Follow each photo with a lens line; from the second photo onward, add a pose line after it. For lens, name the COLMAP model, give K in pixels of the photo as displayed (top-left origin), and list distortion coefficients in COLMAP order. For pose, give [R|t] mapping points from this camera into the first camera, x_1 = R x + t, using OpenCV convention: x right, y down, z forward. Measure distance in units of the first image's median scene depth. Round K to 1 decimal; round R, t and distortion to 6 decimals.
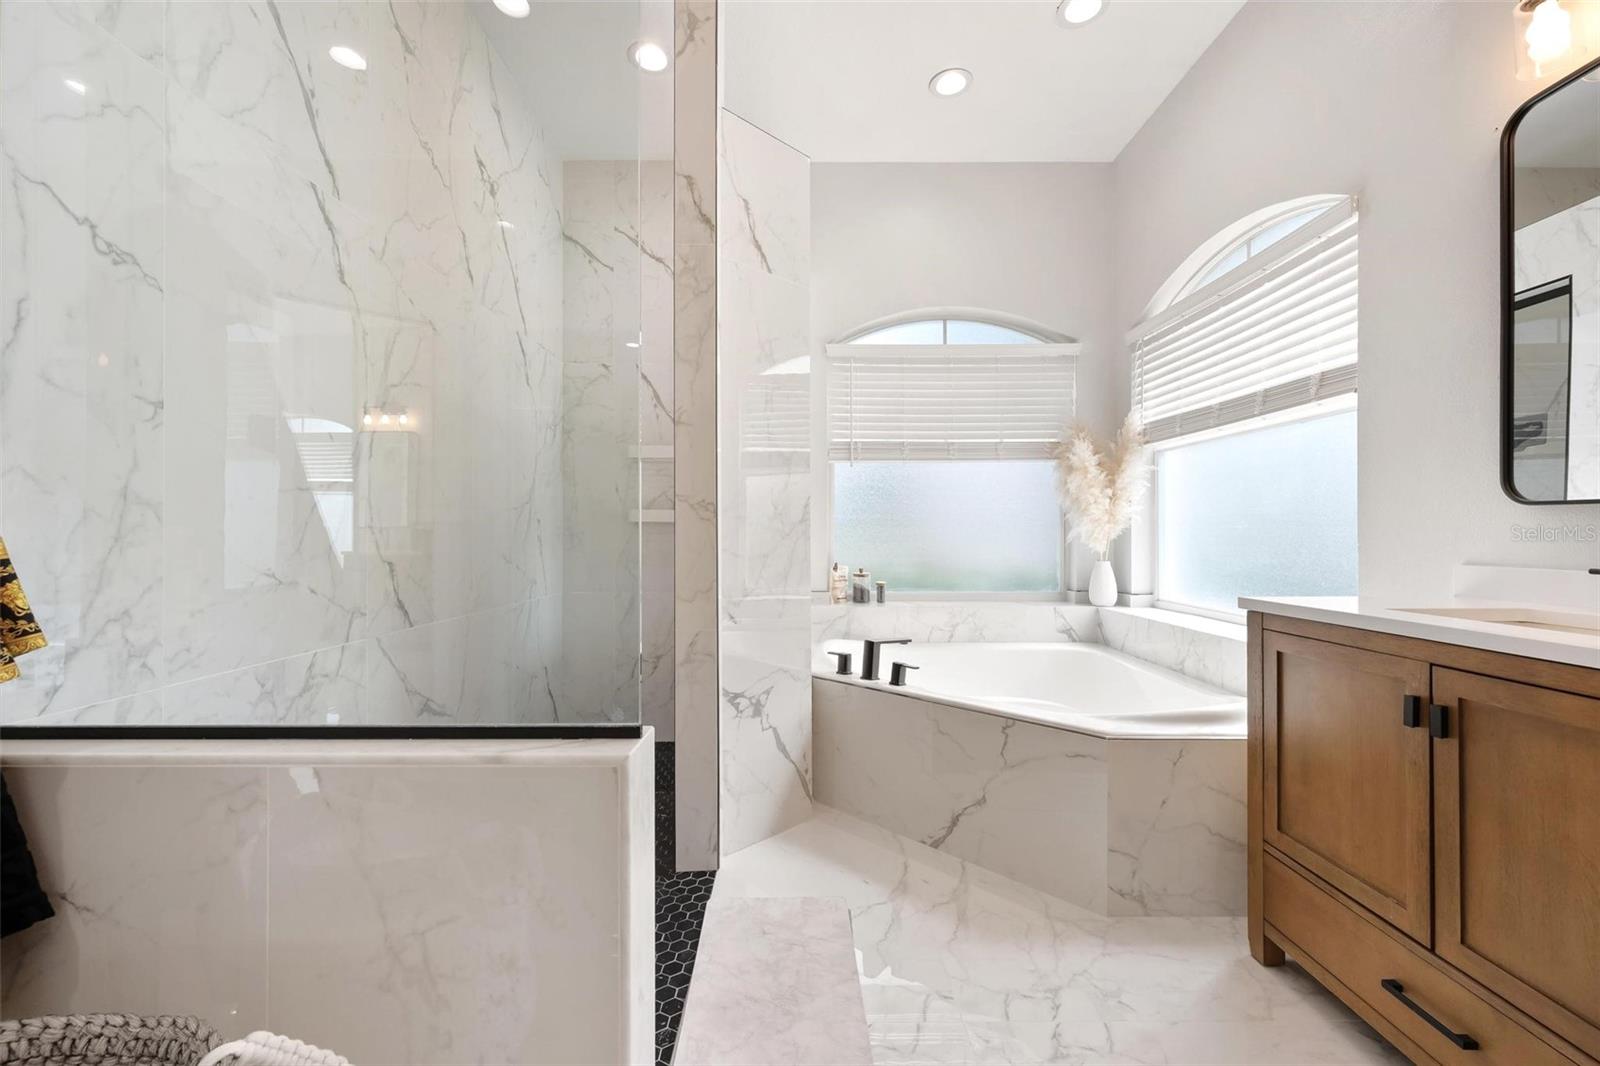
lens RADIAL K [[654.1, 0, 792.6], [0, 654.1, 533.5], [0, 0, 1]] dist [0.001426, -0.000637]
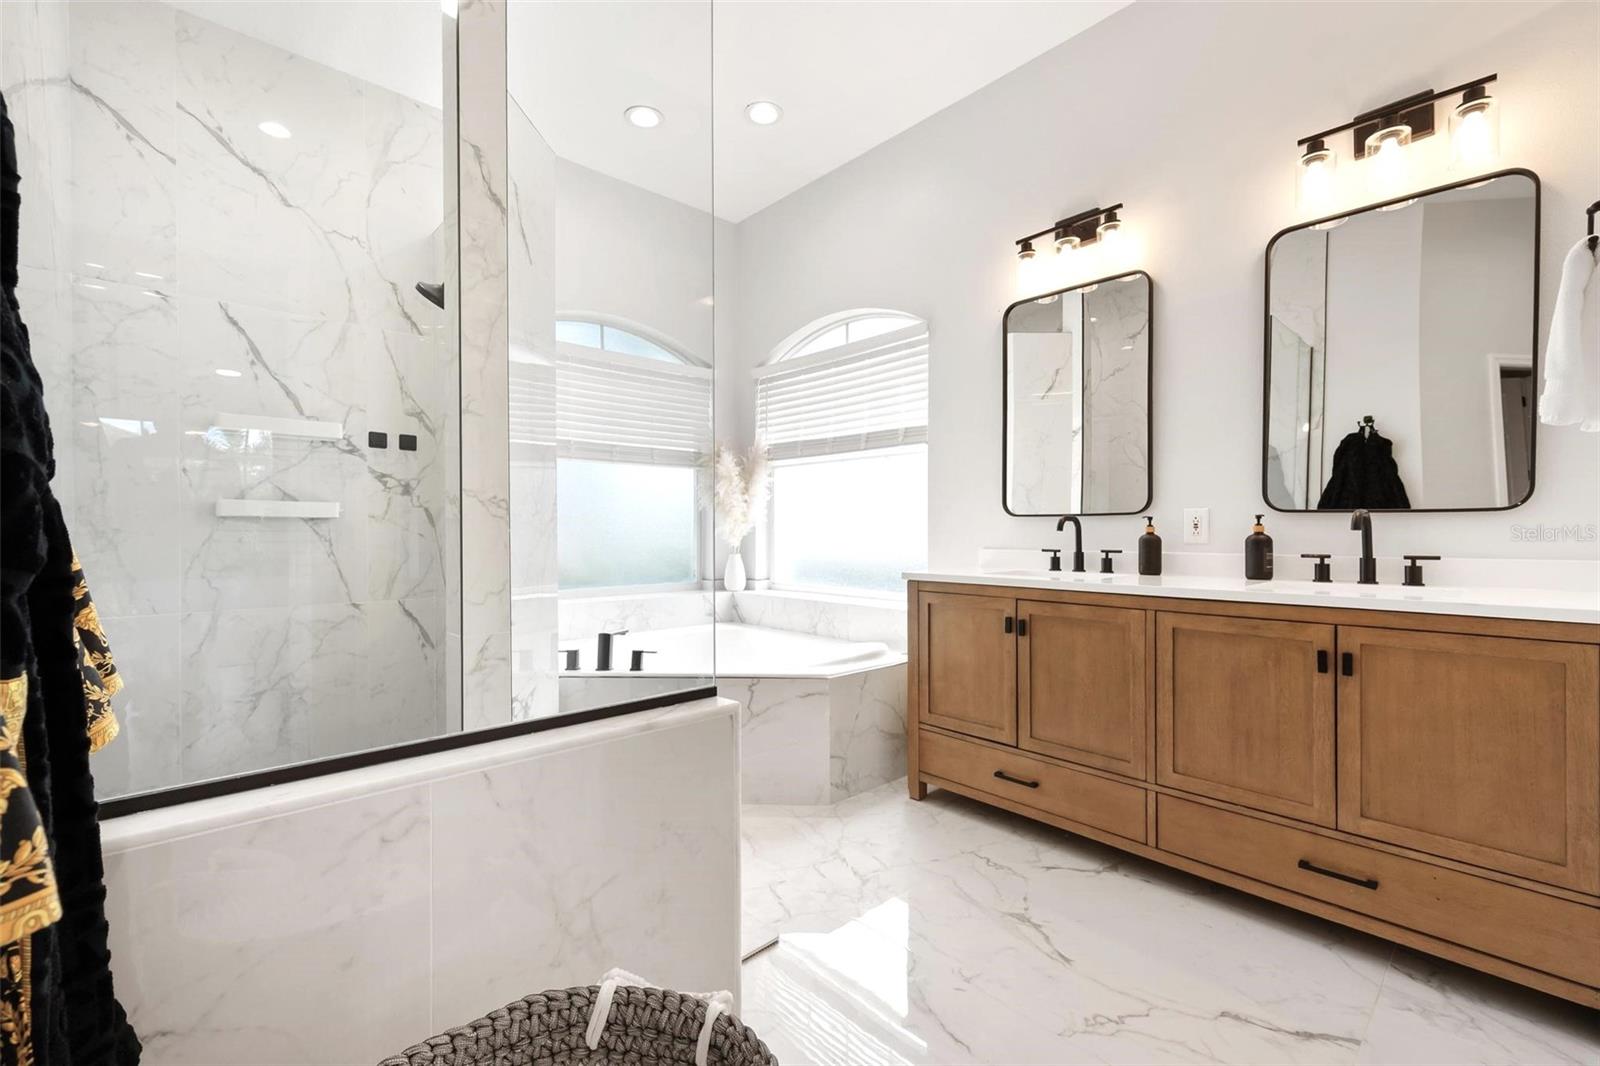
lens RADIAL K [[687.0, 0, 804.1], [0, 687.0, 535.8], [0, 0, 1]] dist [0.004312, 0.000686]
pose [[0.734973, -0.004820, 0.678079, -0.482655], [0.000200, 0.999976, 0.006891, -0.000801], [-0.678097, -0.004929, 0.734956, -0.036033]]
